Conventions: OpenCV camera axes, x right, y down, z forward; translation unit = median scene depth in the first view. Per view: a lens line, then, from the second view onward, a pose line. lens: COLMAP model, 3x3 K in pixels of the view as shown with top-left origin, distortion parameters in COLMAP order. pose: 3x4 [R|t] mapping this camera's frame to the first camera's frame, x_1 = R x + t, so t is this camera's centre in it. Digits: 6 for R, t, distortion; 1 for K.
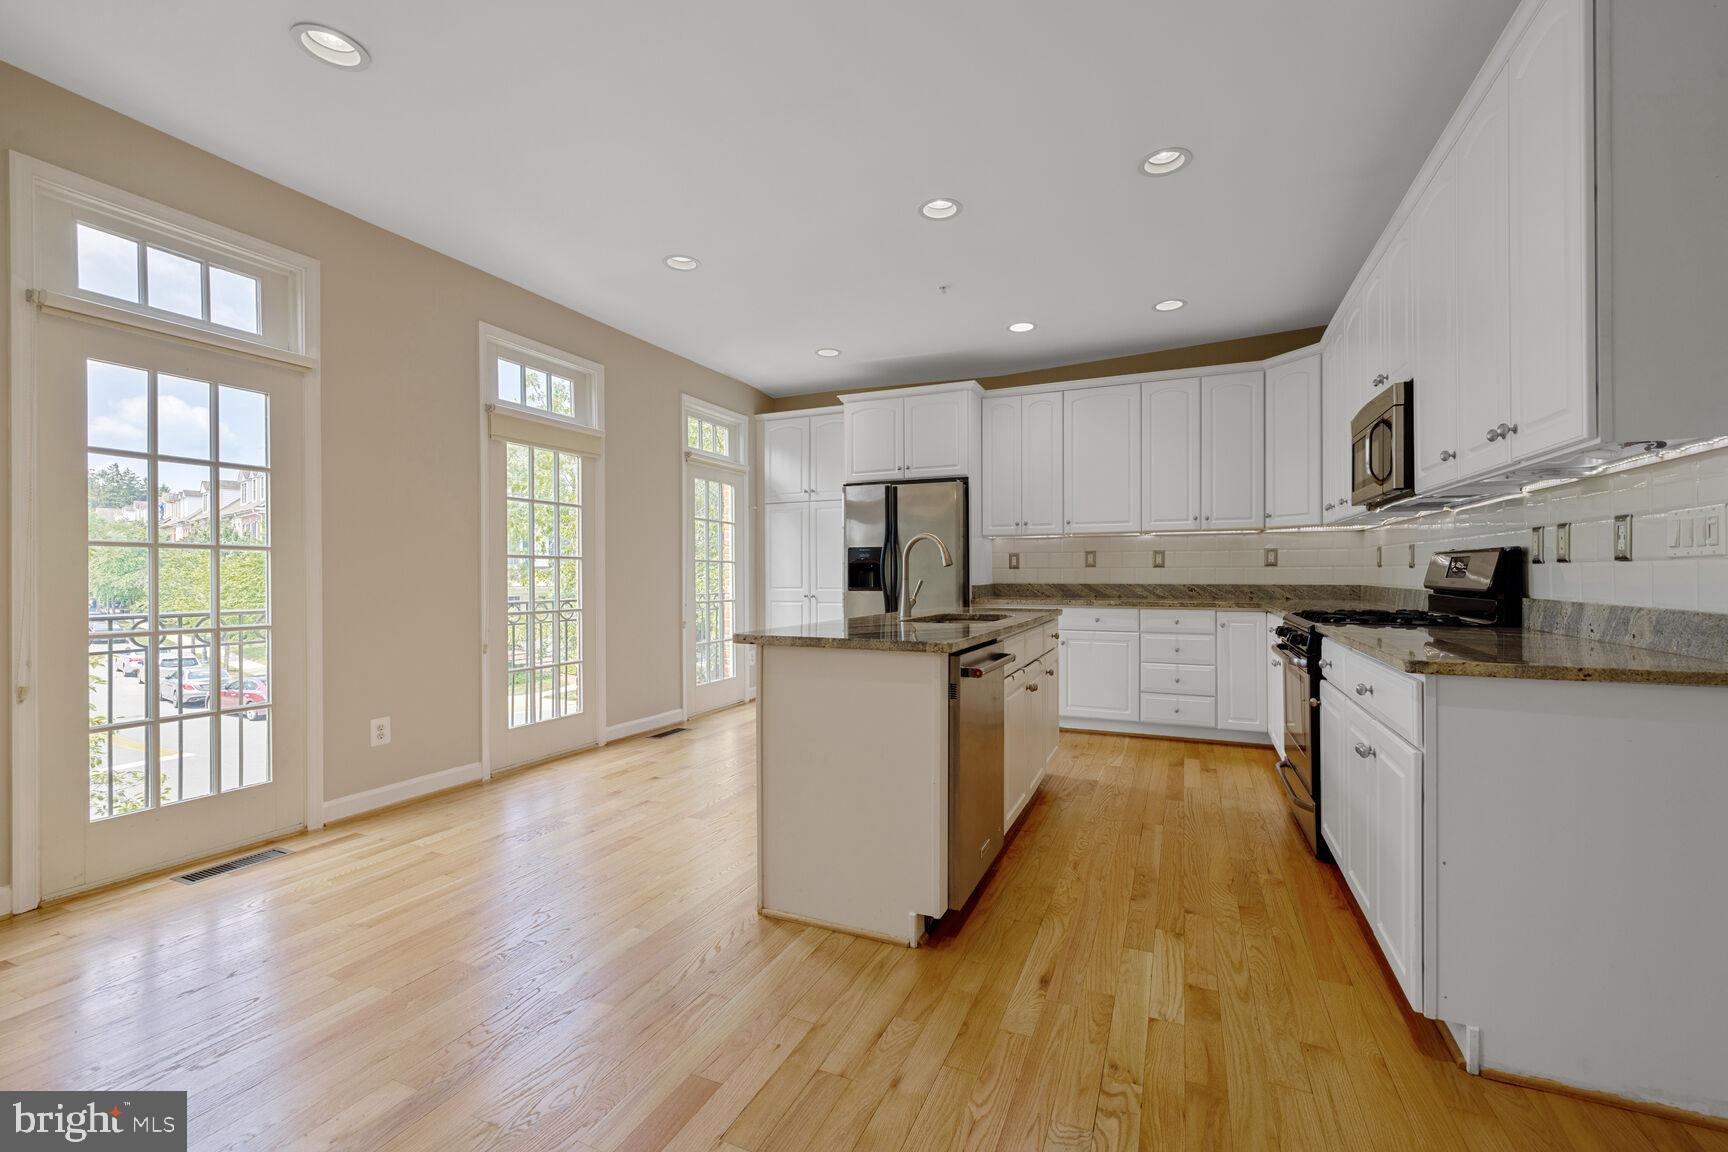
lens RADIAL K [[722.5, 0, 867.4], [0, 722.5, 573.6], [0, 0, 1]] dist [0.000662, 0.000512]
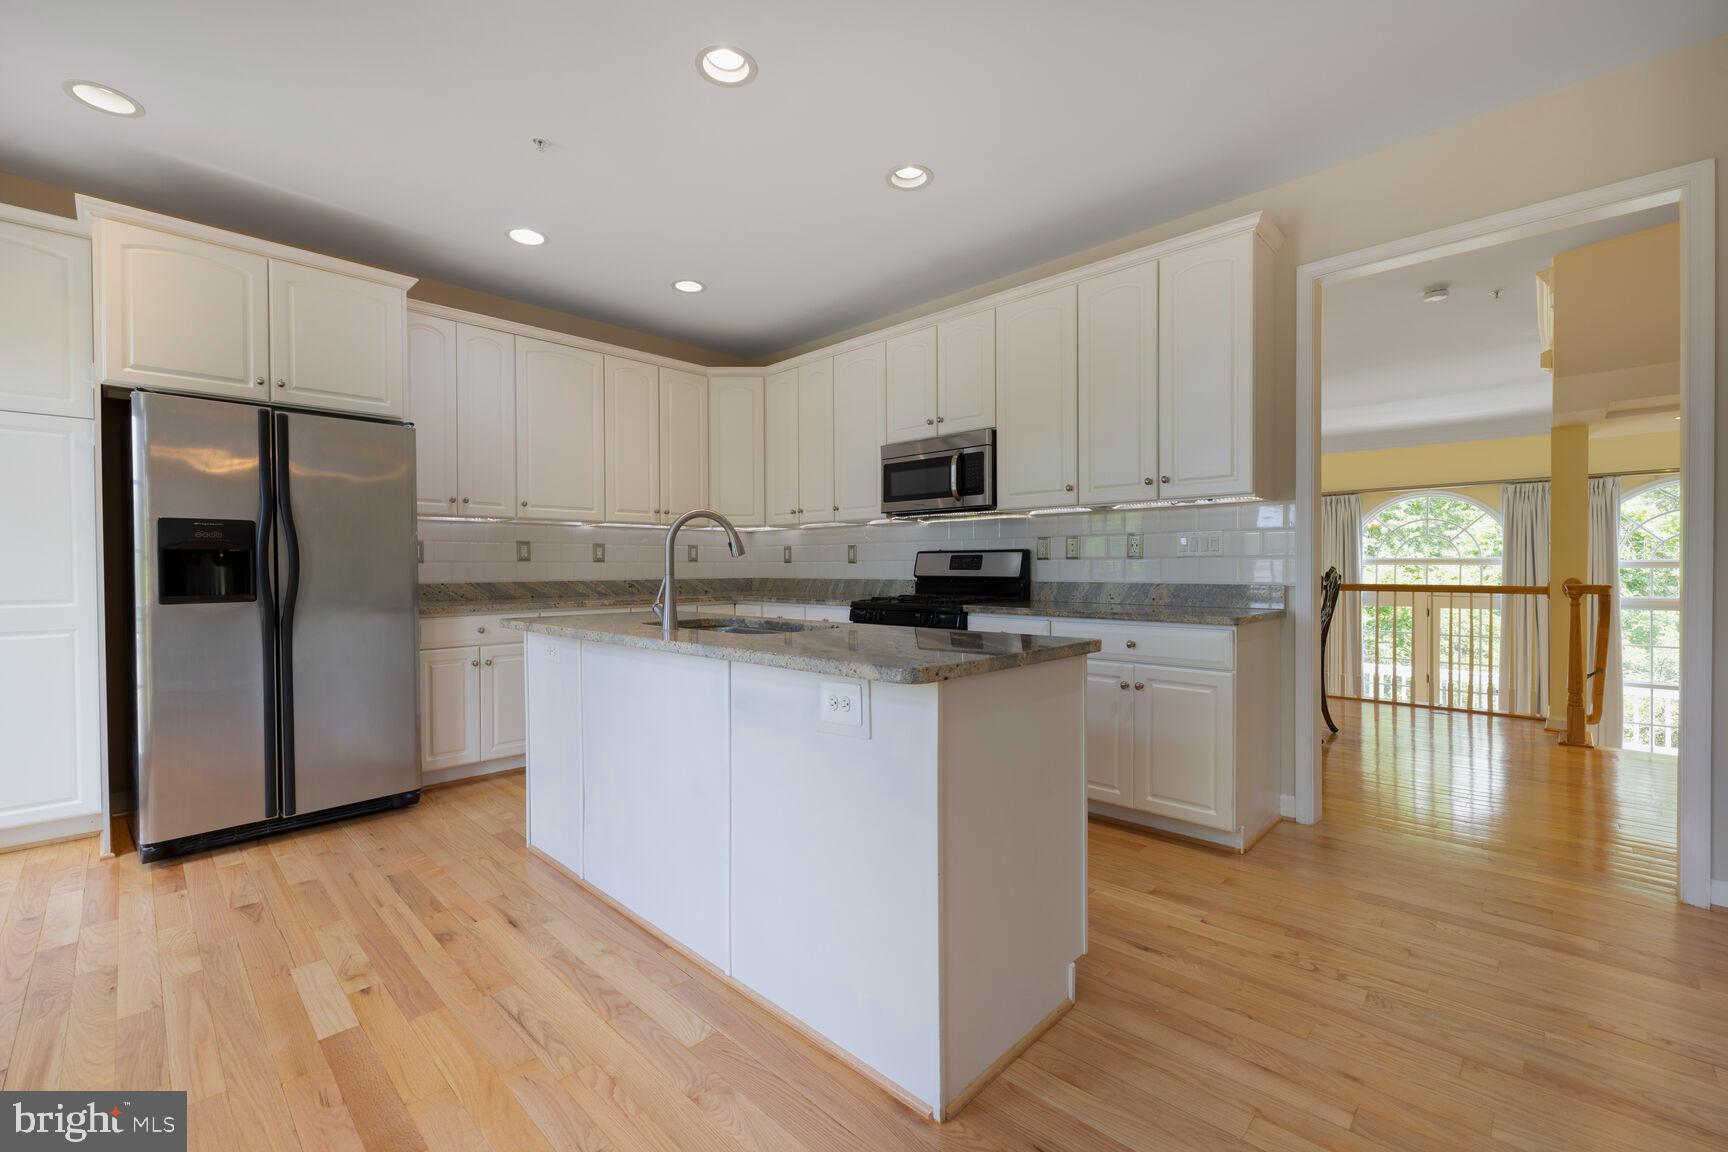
lens RADIAL K [[722.5, 0, 865.1], [0, 722.5, 574.5], [0, 0, 1]] dist [0.000662, 0.000512]
pose [[0.343035, -0.010825, 0.939260, -0.344022], [0.005676, 0.999939, 0.009452, 0.000402], [-0.939305, 0.002089, 0.343076, 0.395369]]
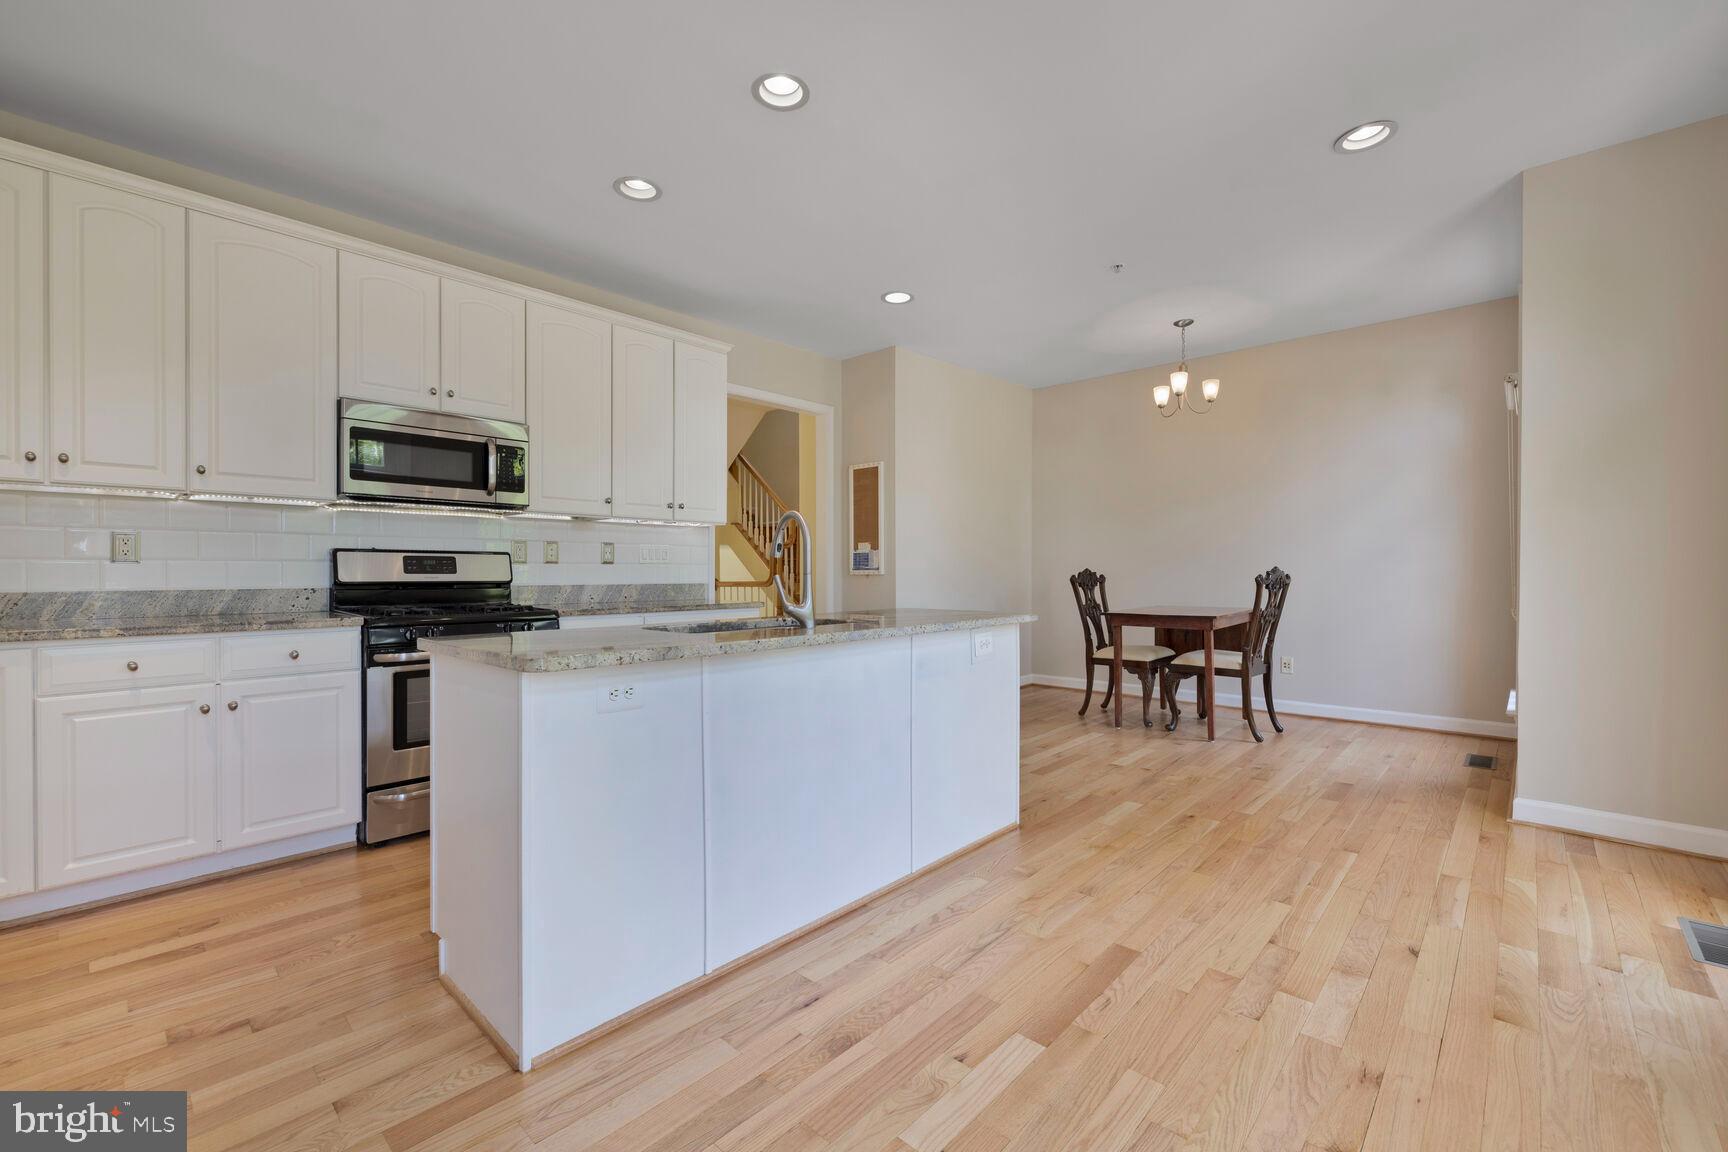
lens RADIAL K [[722.5, 0, 866.1], [0, 722.5, 572.5], [0, 0, 1]] dist [0.000662, 0.000512]
pose [[-0.947174, 0.003658, 0.320700, -0.143616], [0.004616, 0.999987, 0.002228, 0.002632], [-0.320687, 0.003590, -0.947178, 1.093362]]
